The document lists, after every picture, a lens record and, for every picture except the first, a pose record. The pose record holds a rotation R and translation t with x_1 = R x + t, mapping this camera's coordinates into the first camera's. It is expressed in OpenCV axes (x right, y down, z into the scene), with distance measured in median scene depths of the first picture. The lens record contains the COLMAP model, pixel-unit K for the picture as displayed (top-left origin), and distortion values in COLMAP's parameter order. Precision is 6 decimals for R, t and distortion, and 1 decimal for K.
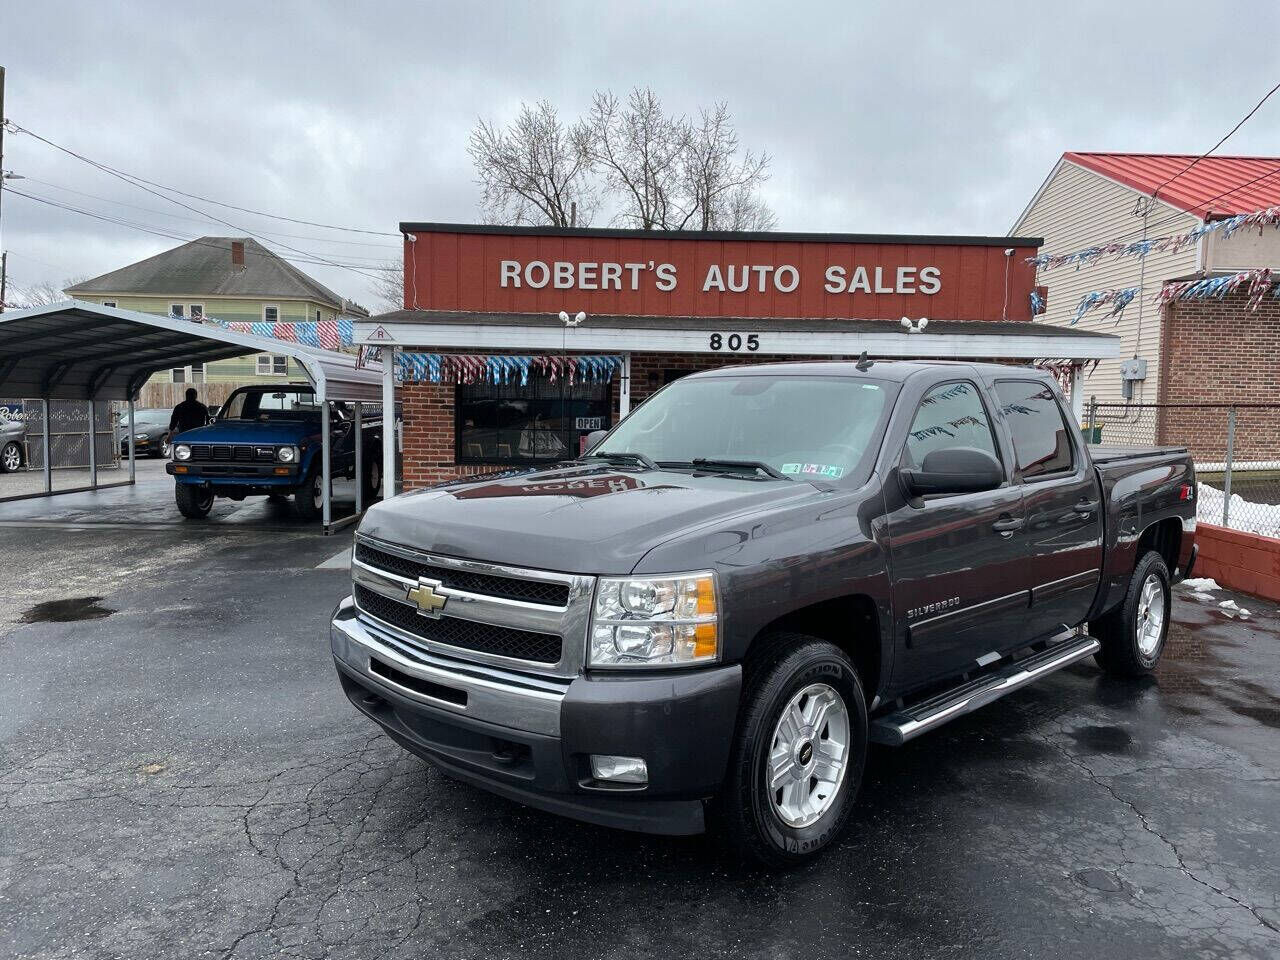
lens RADIAL K [[1132.9, 0, 640.0], [0, 1132.9, 480.0], [0, 0, 1]] dist [0.001152, -0.000338]
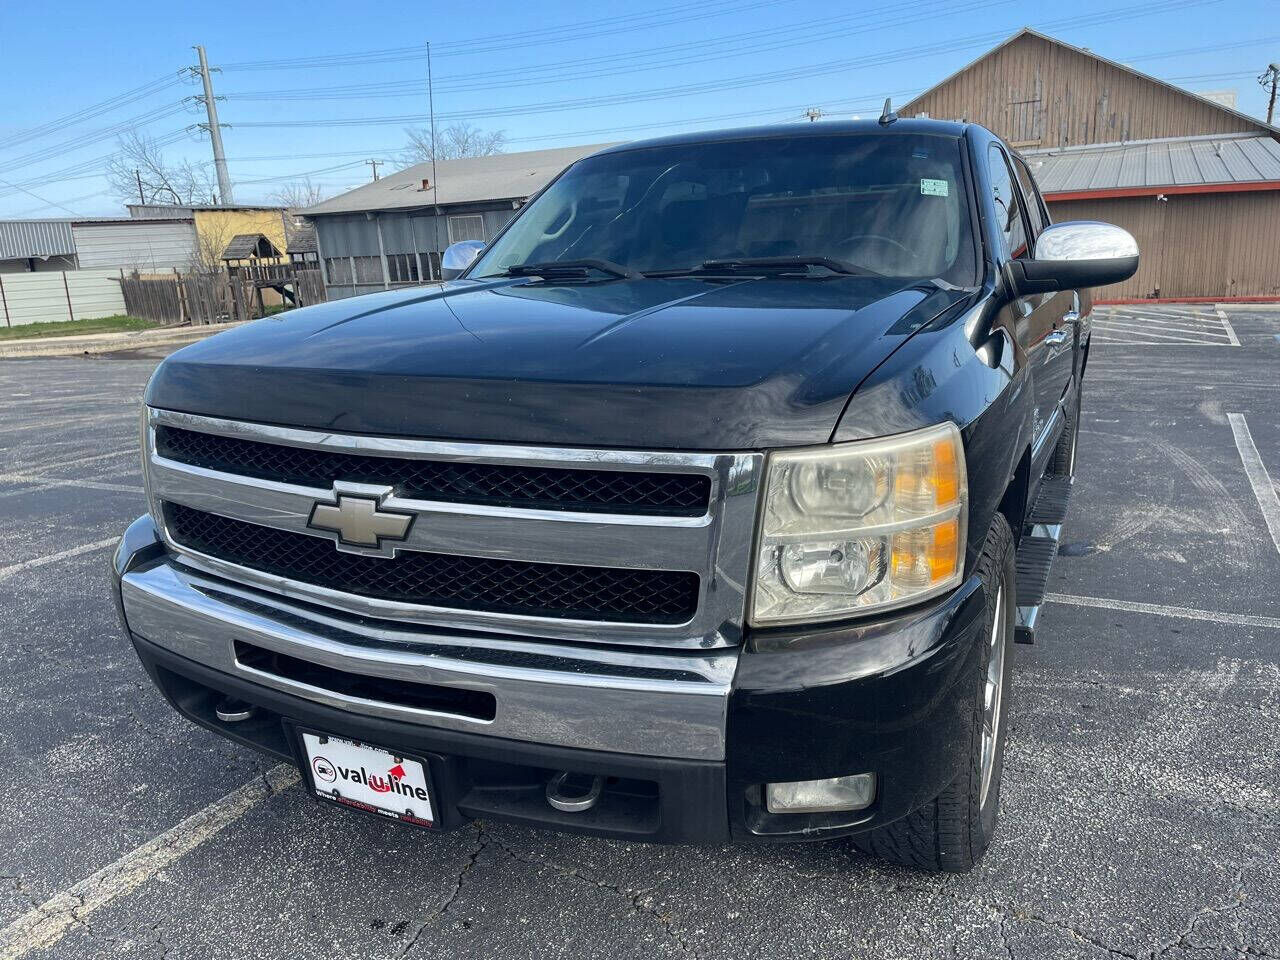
lens RADIAL K [[1132.9, 0, 640.0], [0, 1132.9, 480.0], [0, 0, 1]] dist [0.001152, -0.000338]
pose [[0.946445, -0.083670, 0.311837, -0.236308], [0.047135, 0.991297, 0.122919, 0.028167], [-0.319407, -0.101637, 0.942151, 0.484399]]
